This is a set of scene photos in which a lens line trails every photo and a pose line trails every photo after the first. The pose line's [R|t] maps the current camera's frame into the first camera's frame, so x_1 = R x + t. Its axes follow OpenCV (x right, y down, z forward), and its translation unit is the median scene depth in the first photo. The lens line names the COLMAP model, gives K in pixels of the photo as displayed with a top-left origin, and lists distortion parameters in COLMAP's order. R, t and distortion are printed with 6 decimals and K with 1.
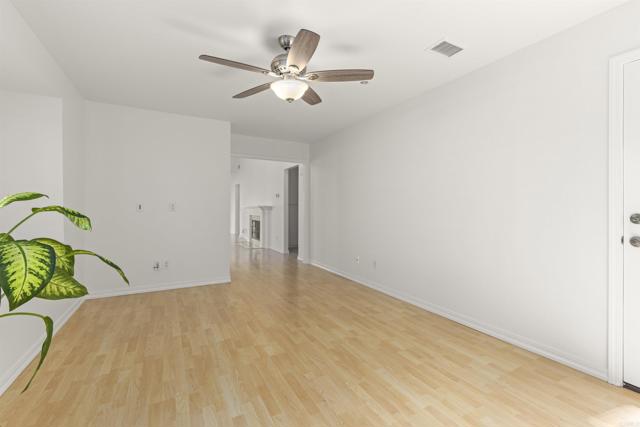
lens RADIAL K [[288.8, 0, 321.2], [0, 288.8, 209.9], [0, 0, 1]] dist [0.006523, -0.000936]
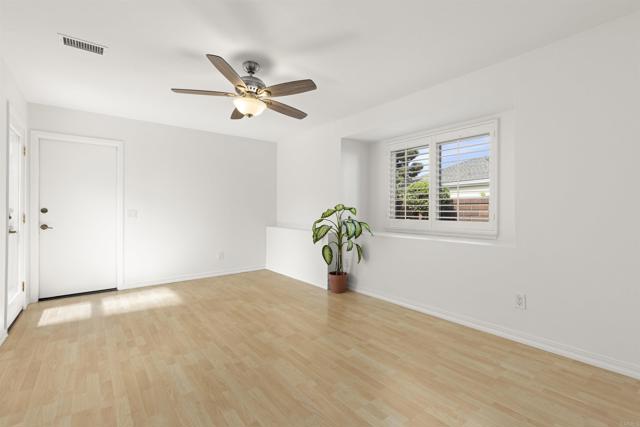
lens RADIAL K [[288.8, 0, 321.7], [0, 288.8, 211.2], [0, 0, 1]] dist [0.006523, -0.000936]
pose [[-0.983722, 0.002897, -0.179674, -0.180545], [0.001028, 0.999944, 0.010496, -0.012289], [0.179694, 0.010140, -0.983670, 2.094012]]
